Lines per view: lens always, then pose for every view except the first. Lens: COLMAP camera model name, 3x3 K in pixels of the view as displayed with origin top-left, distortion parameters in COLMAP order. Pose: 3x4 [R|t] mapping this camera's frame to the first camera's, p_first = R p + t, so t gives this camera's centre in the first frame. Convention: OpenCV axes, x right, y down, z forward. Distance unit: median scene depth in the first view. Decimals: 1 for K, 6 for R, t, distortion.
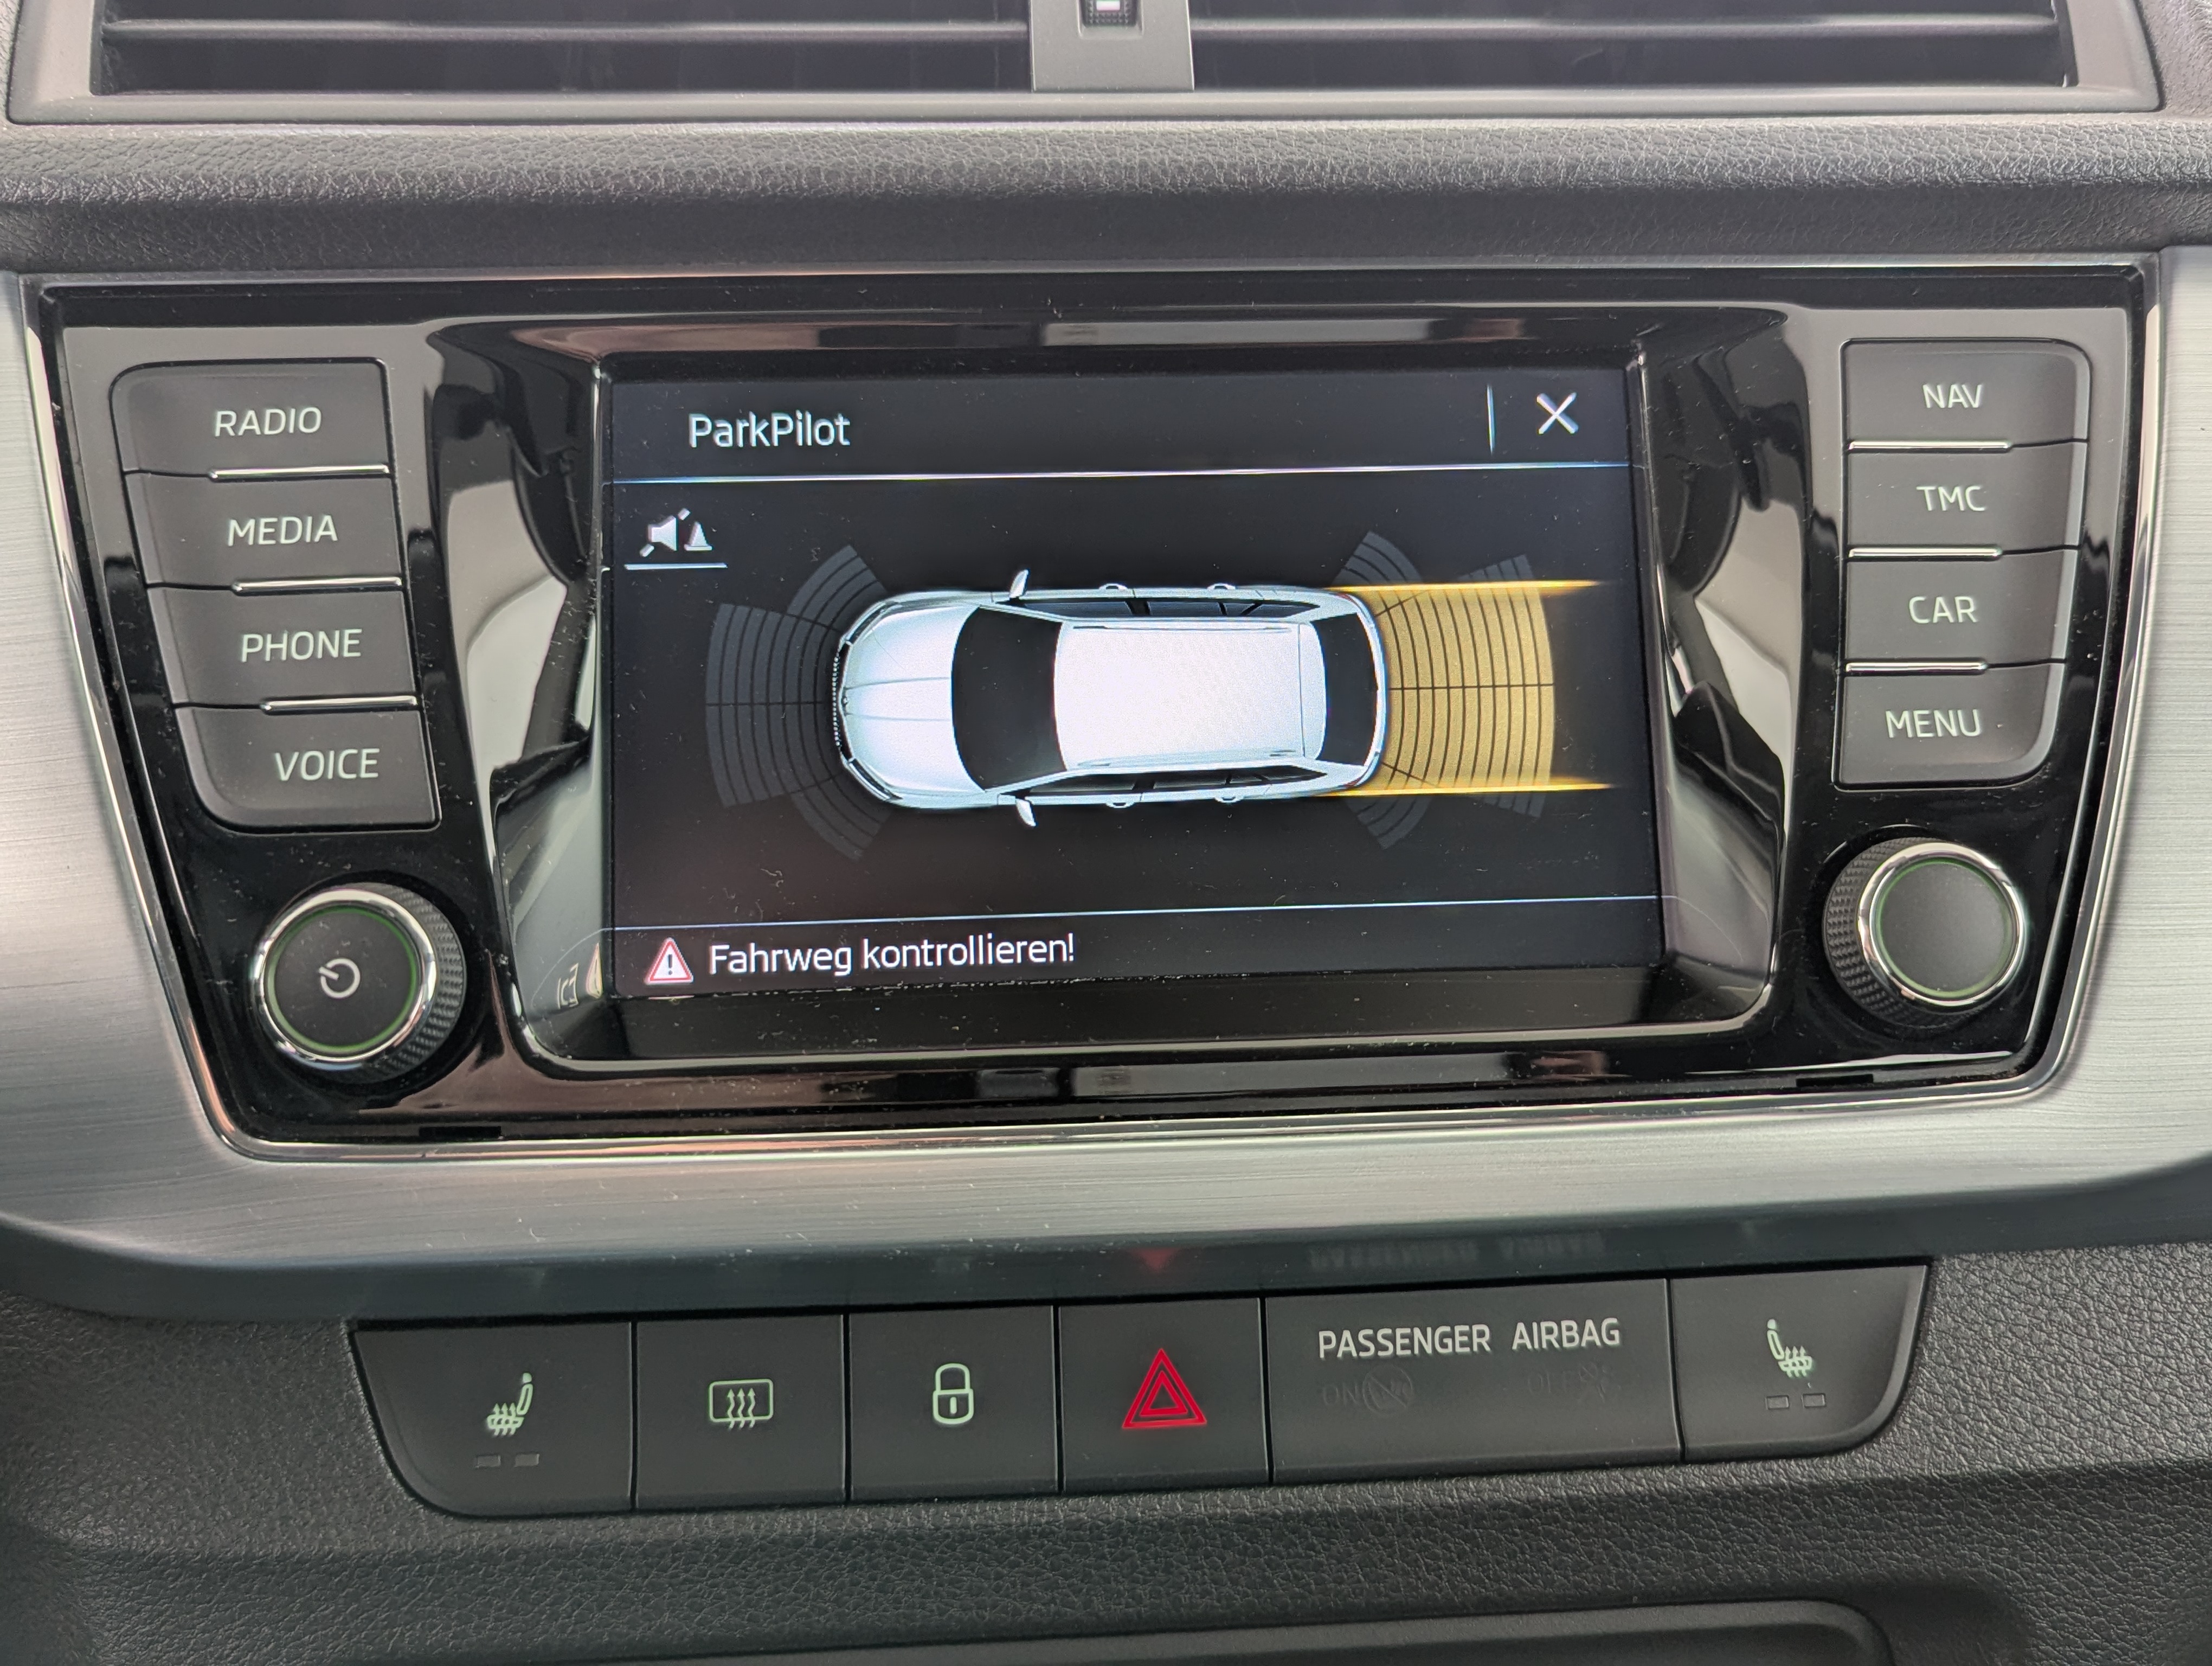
lens RADIAL K [[1960.8, 0, 1125.9], [0, 1960.8, 802.3], [0, 0, 1]] dist [0.021715, -0.012912]
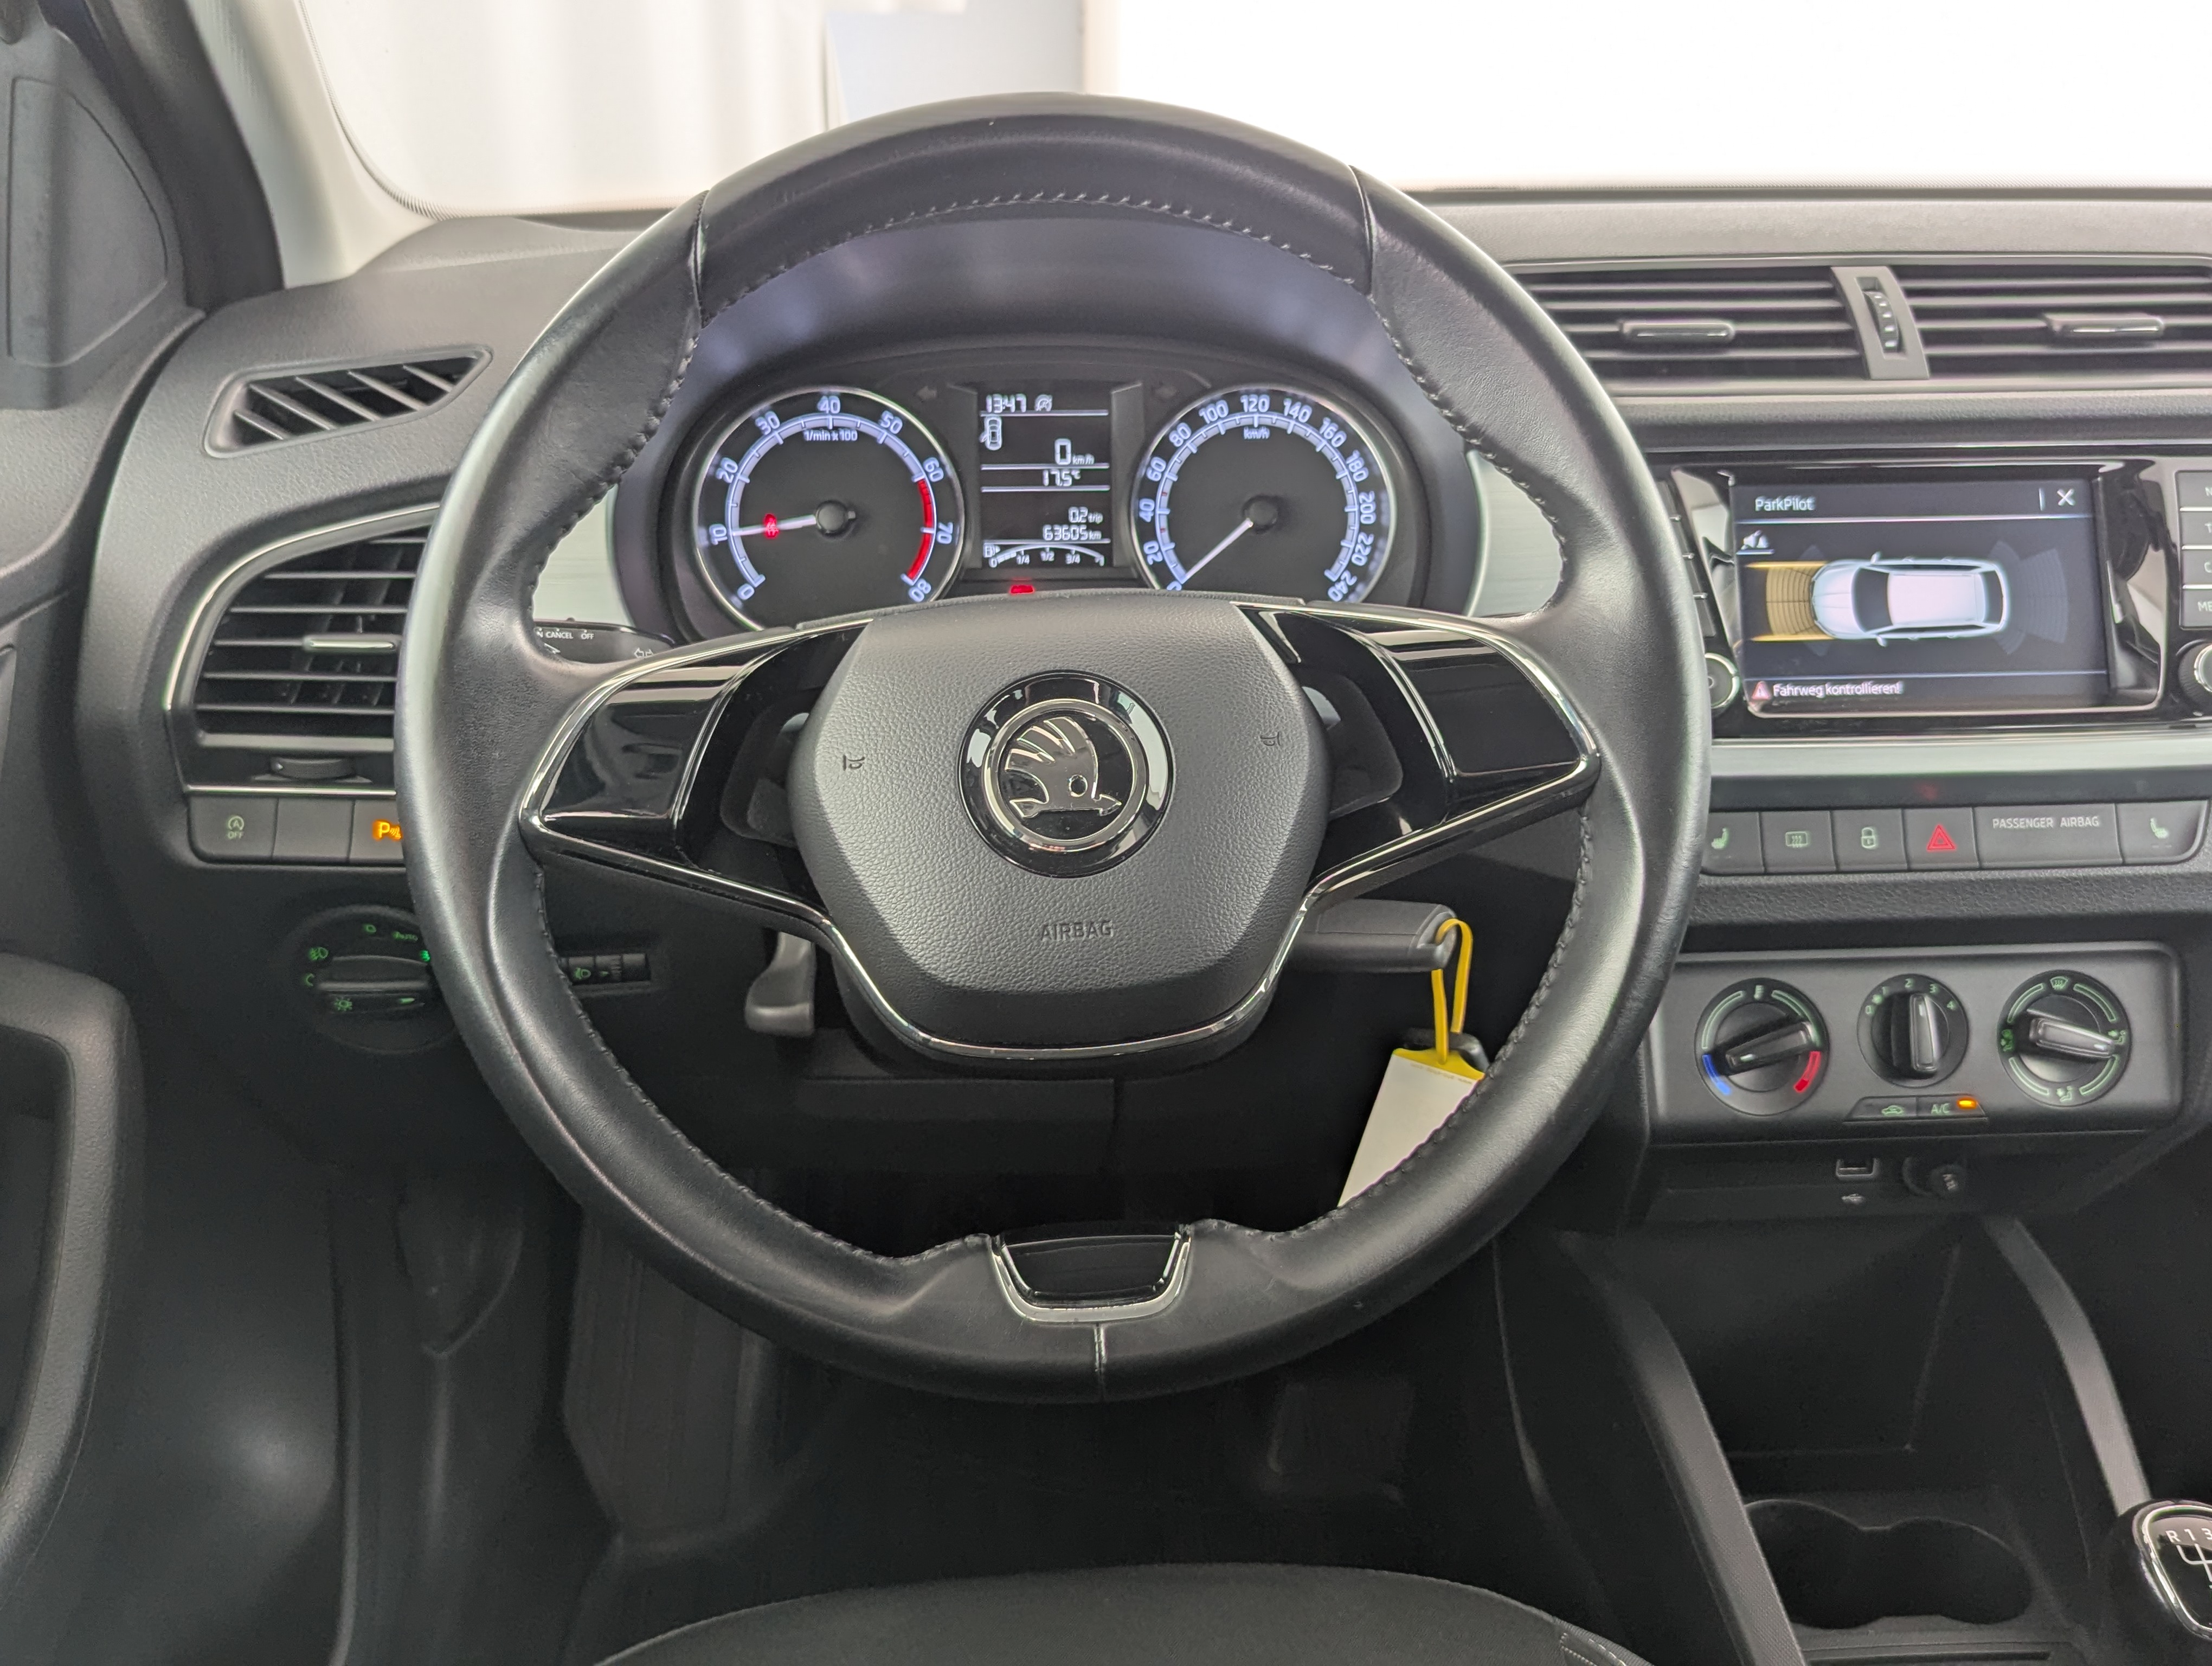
lens RADIAL K [[1960.8, 0, 1111.2], [0, 1960.8, 821.8], [0, 0, 1]] dist [0.021715, -0.012912]
pose [[0.999929, 0.003262, -0.011472, -1.154451], [-0.003312, 0.999985, -0.004339, 0.289680], [0.011457, 0.004377, 0.999925, -1.880284]]
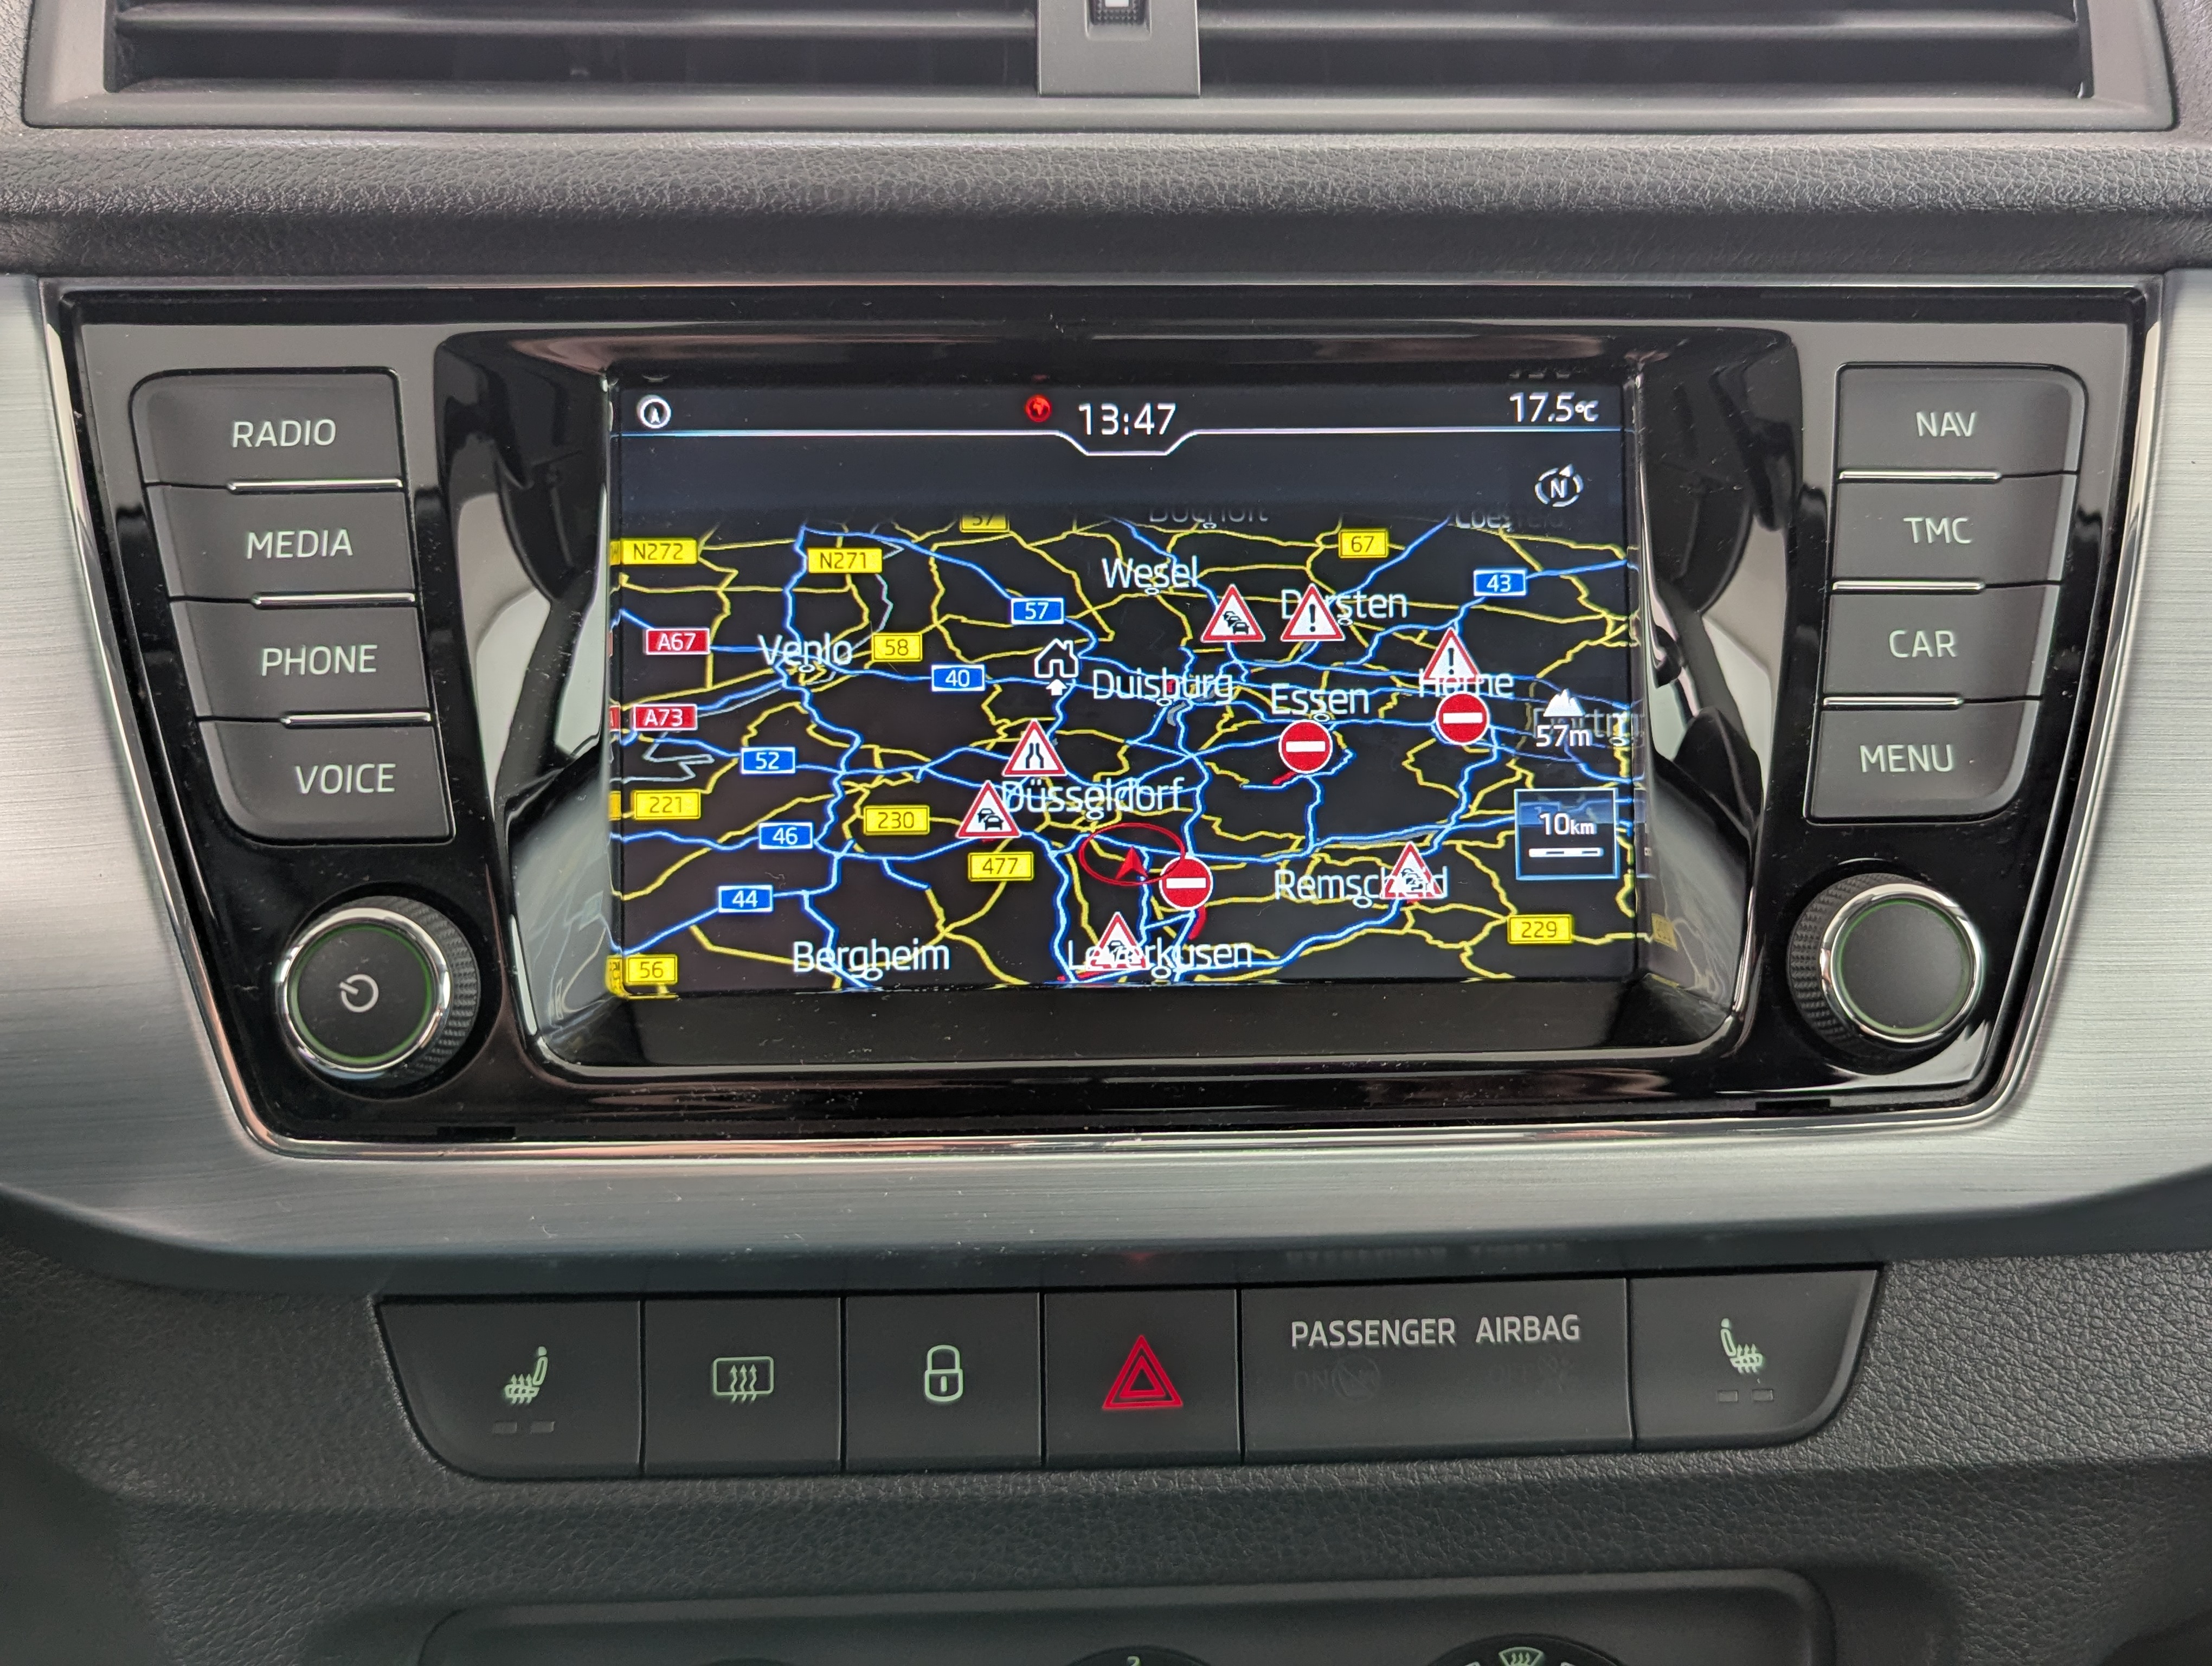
lens RADIAL K [[1960.8, 0, 1124.5], [0, 1960.8, 813.7], [0, 0, 1]] dist [0.021715, -0.012912]
pose [[0.999722, 0.018463, -0.014658, 0.019154], [-0.017243, 0.996694, 0.079399, -0.083733], [0.016076, -0.079124, 0.996735, -0.027464]]
